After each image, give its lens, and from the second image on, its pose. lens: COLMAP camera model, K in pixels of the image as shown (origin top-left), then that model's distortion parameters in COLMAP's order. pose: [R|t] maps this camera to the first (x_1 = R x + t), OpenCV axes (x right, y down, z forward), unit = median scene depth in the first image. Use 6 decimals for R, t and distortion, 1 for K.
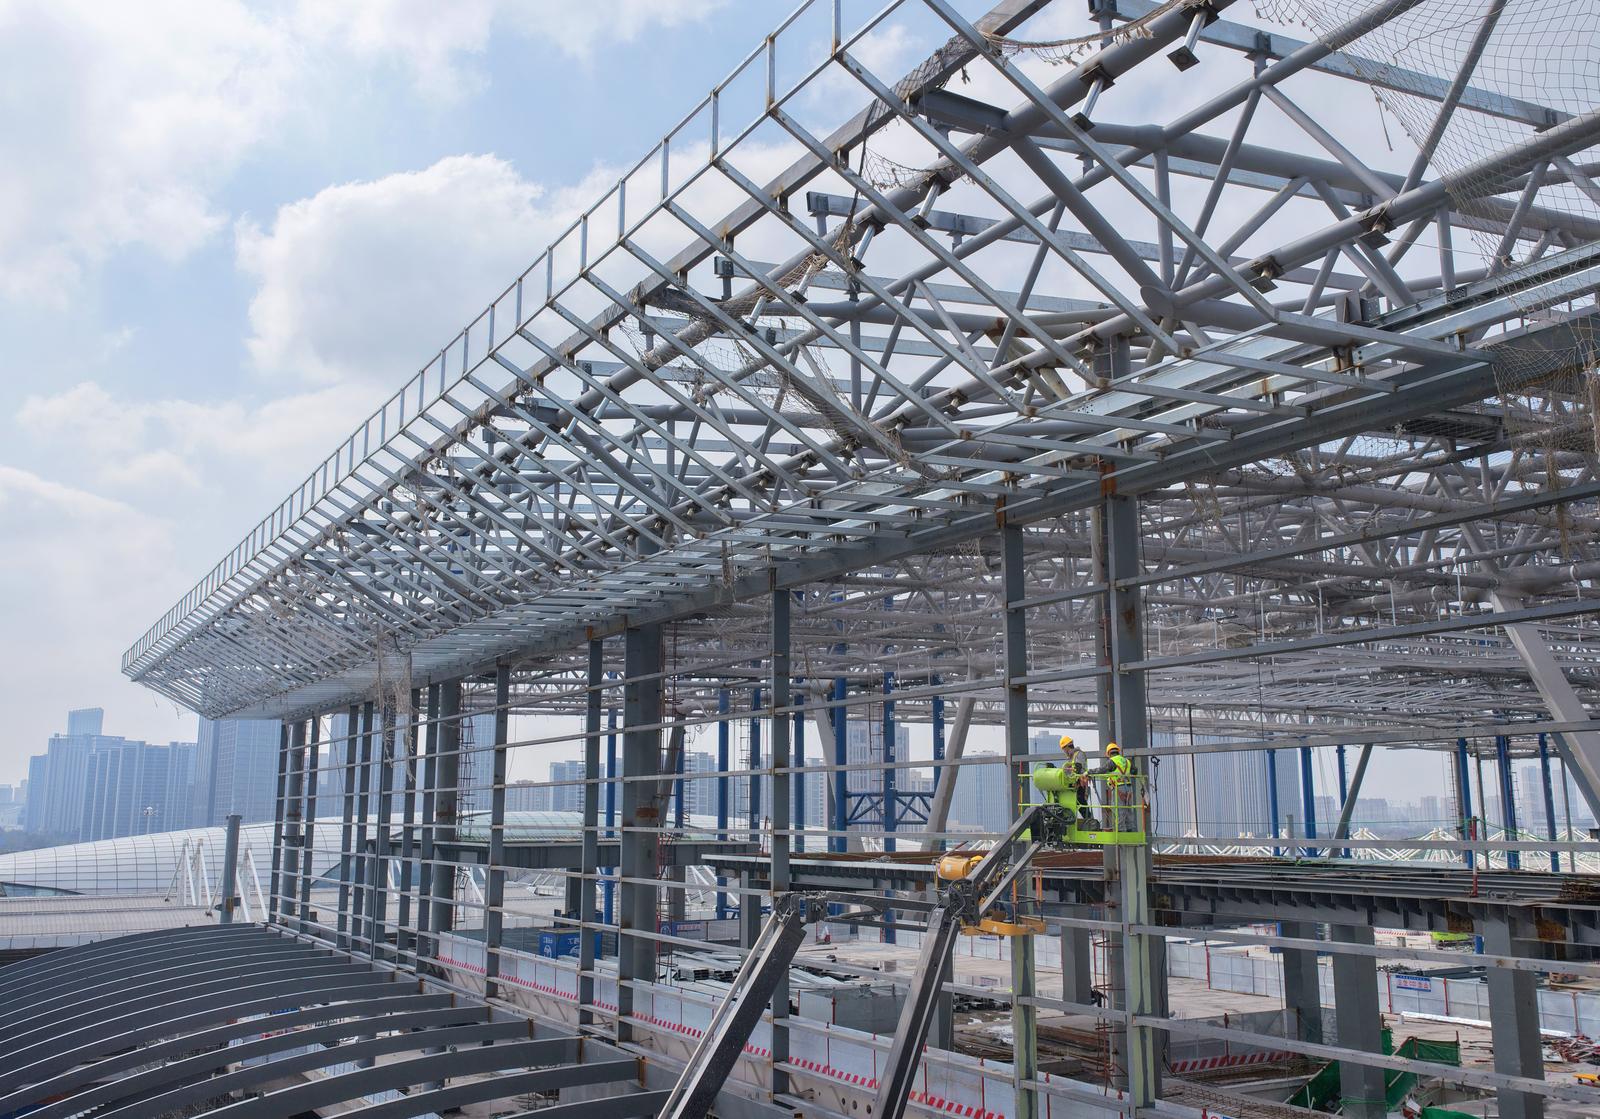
lens RADIAL K [[1455.6, 0, 803.2], [0, 1455.6, 560.6], [0, 0, 1]] dist [0.002551, 0.000000]
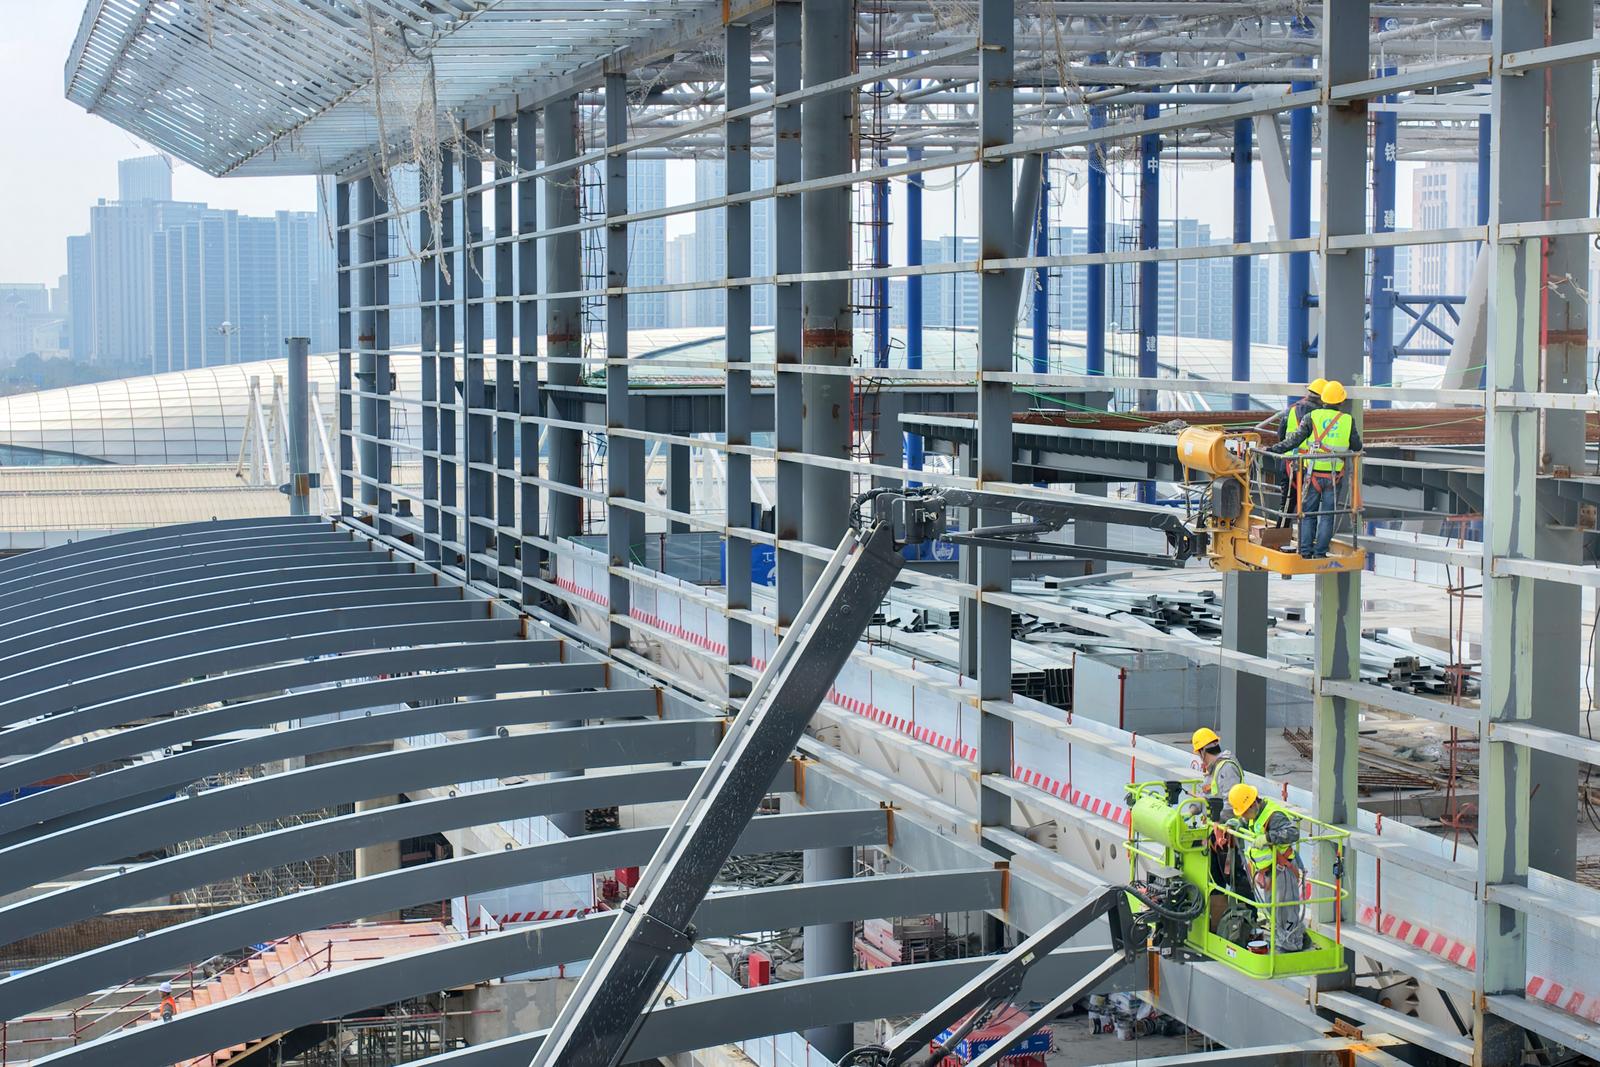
lens RADIAL K [[2648.5, 0, 801.5], [0, 2648.5, 533.0], [0, 0, 1]] dist [0.011049, 0.000000]
pose [[0.975381, 0.015630, -0.219972, 0.090827], [0.039025, 0.969508, 0.241933, -0.000070], [0.217047, -0.244561, 0.945029, 0.019829]]
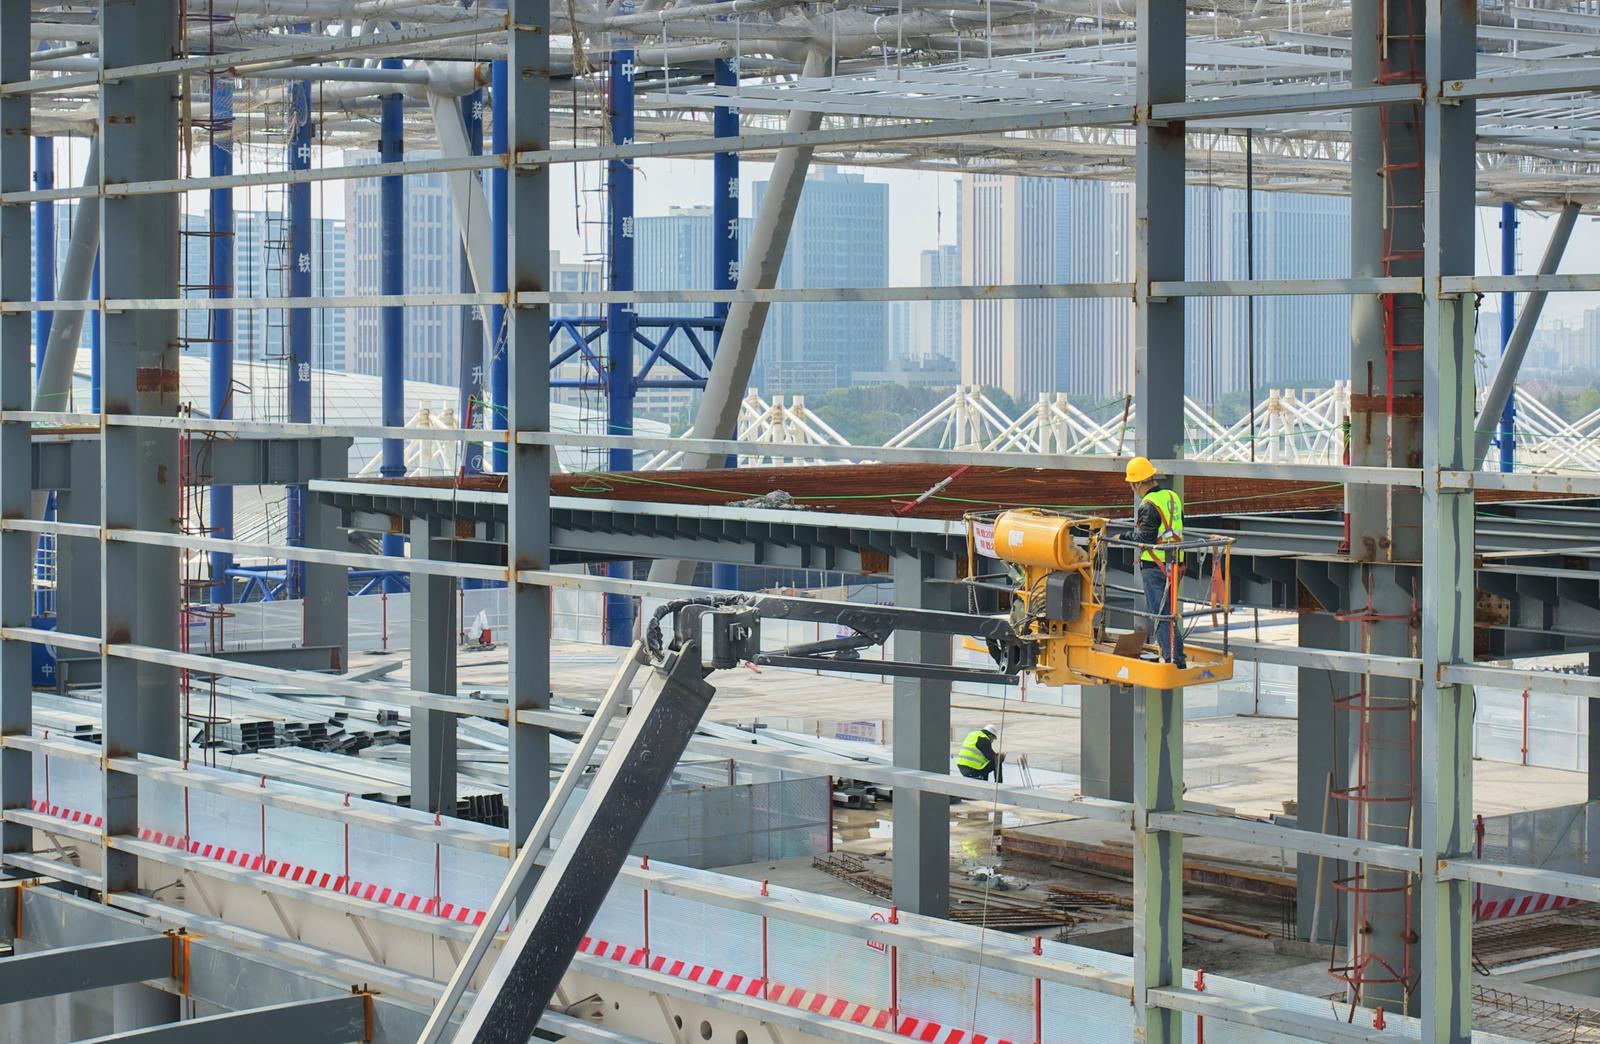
lens RADIAL K [[3200.0, 0, 802.3], [0, 3200.0, 386.1], [0, 0, 1]] dist [0.021294, 0.000000]
pose [[0.986730, 0.000072, 0.162369, -0.062010], [-0.030343, 0.982466, 0.183957, -0.004825], [-0.159509, -0.186443, 0.969431, 0.042383]]
